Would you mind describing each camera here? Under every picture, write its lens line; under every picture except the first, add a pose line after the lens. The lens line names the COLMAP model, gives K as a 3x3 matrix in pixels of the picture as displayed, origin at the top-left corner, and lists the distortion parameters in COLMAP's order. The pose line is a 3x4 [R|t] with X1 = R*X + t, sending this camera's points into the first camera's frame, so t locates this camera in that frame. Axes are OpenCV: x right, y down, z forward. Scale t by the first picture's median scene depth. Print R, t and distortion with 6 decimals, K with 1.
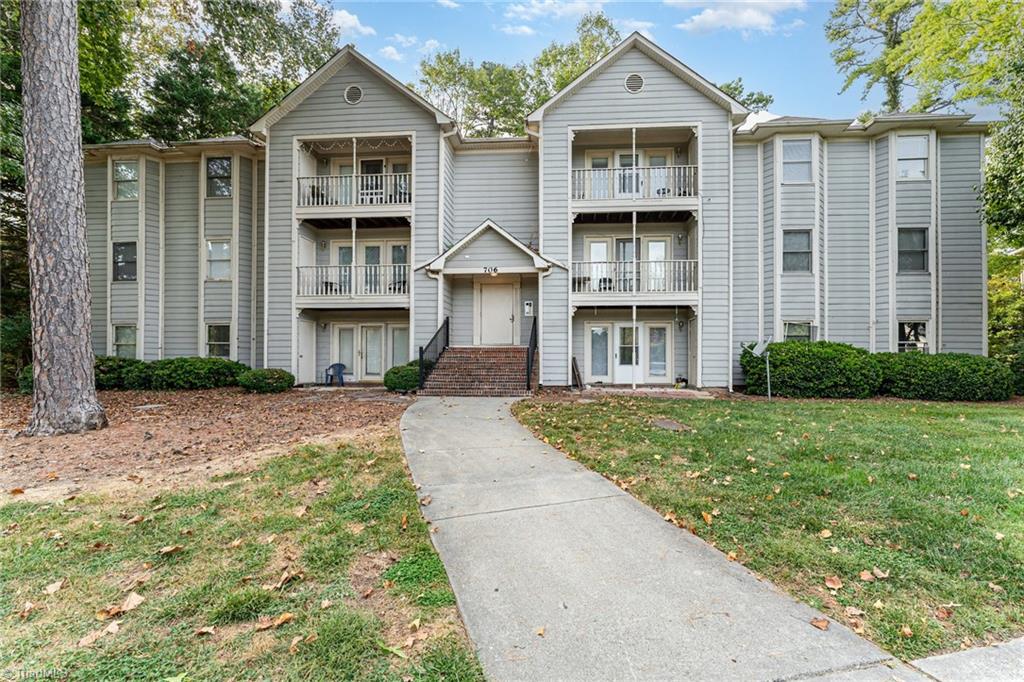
lens RADIAL K [[425.7, 0, 514.0], [0, 425.7, 346.6], [0, 0, 1]] dist [-0.000333, -0.000006]
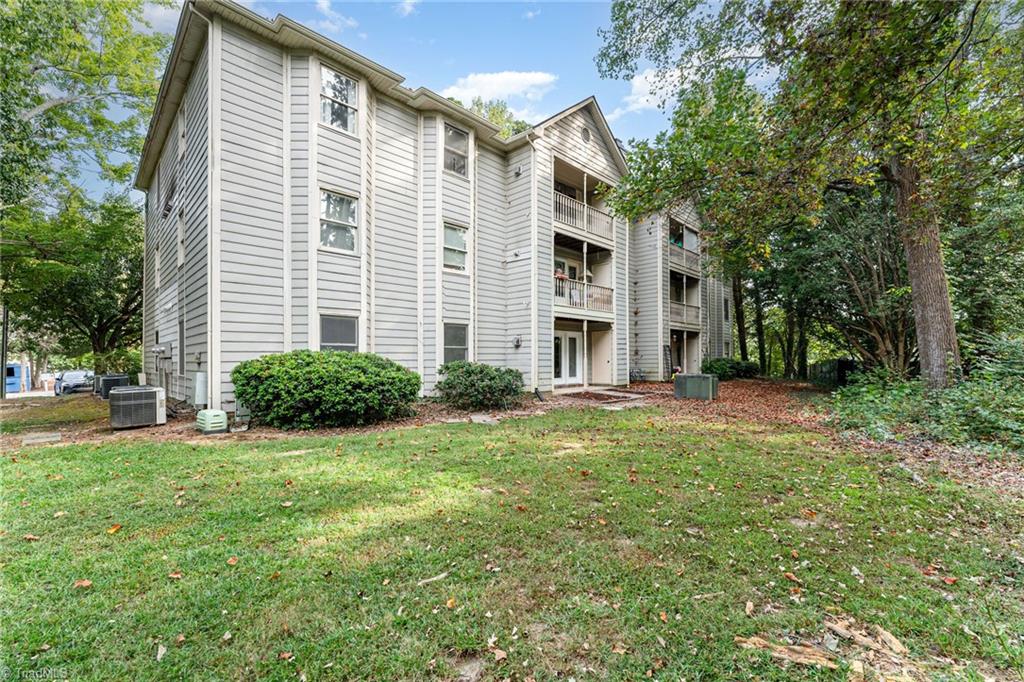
lens RADIAL K [[425.7, 0, 510.8], [0, 425.7, 349.1], [0, 0, 1]] dist [-0.000333, -0.000006]
pose [[0.678055, 0.011224, 0.734926, -0.741885], [-0.008425, 0.999936, -0.007498, -0.002728], [-0.734963, -0.001108, 0.678106, 0.335063]]
